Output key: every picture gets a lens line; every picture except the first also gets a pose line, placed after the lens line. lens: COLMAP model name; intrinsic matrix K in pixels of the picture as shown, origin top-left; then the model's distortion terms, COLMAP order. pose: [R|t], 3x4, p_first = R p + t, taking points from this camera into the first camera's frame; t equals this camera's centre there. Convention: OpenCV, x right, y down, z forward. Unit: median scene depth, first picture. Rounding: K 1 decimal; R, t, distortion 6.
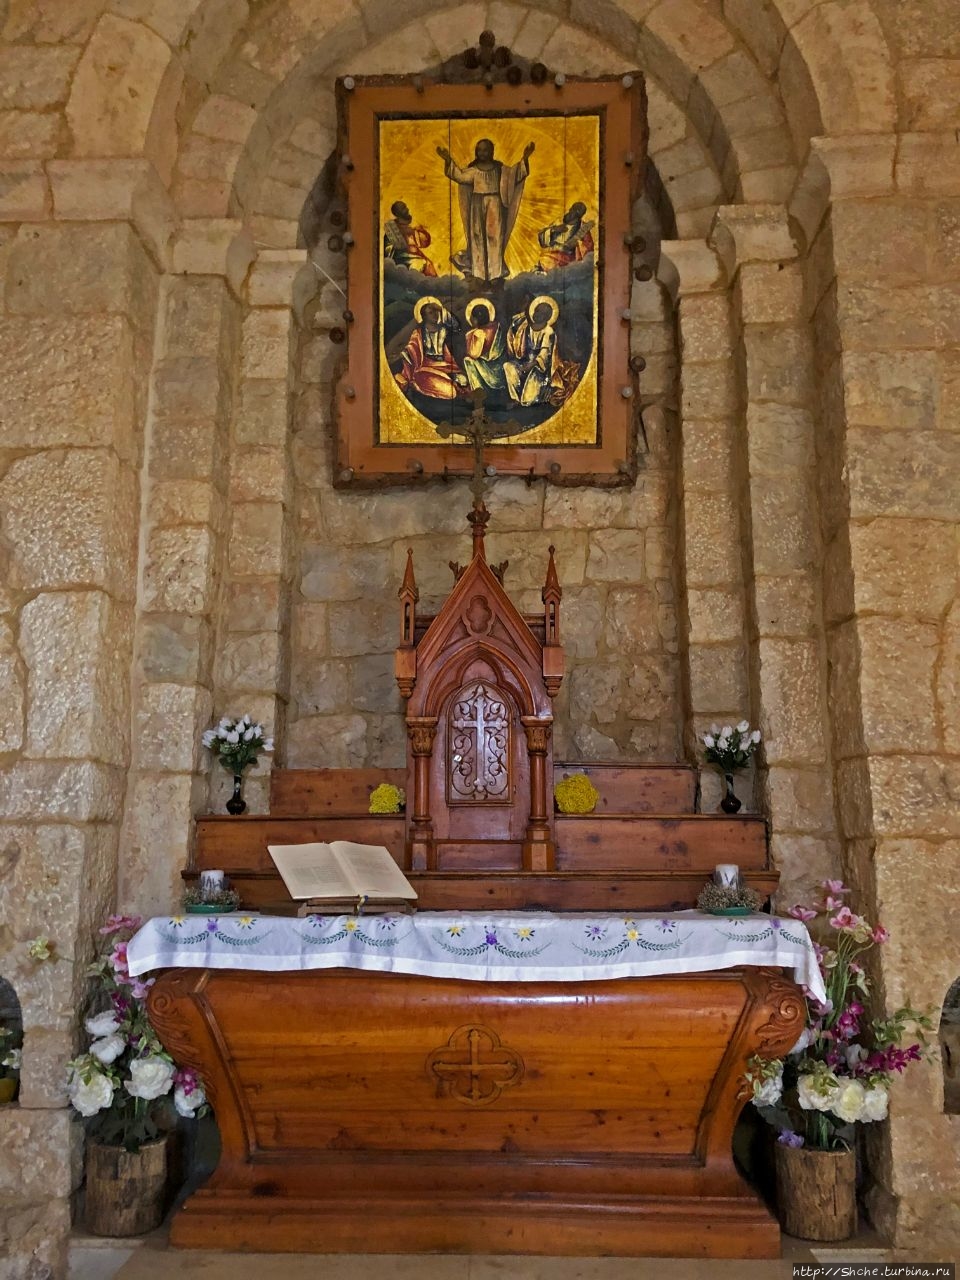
lens RADIAL K [[1049.8, 0, 469.6], [0, 1049.8, 638.4], [0, 0, 1]] dist [-0.002668, 0.023564]
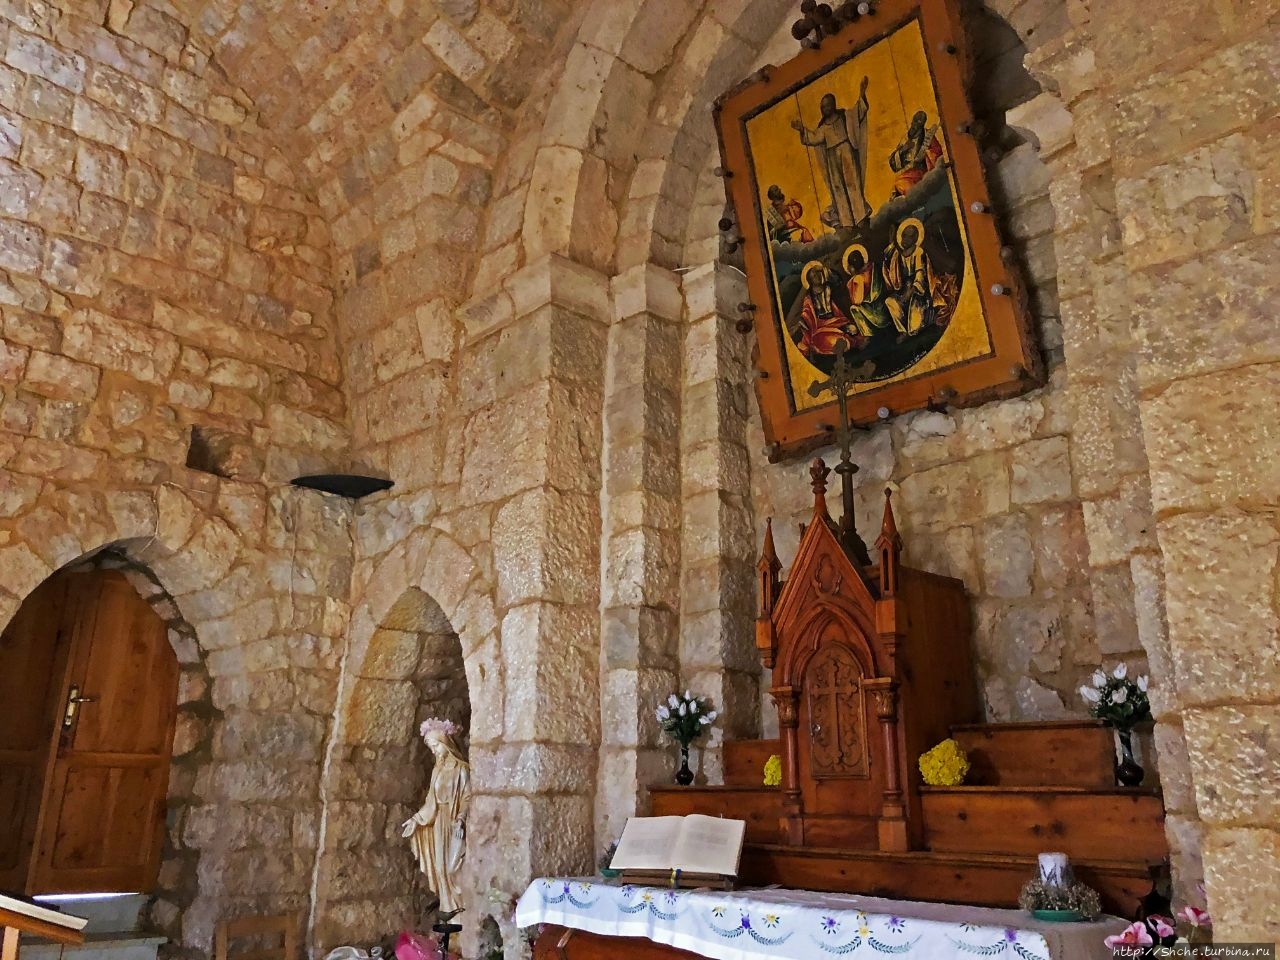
lens RADIAL K [[1049.4, 0, 636.7], [0, 1049.4, 471.9], [0, 0, 1]] dist [0.052144, -0.071132]
pose [[0.692740, -0.205103, -0.691407, 0.580678], [0.135004, 0.978639, -0.155046, 0.011786], [0.708439, 0.014064, 0.705632, 0.184301]]
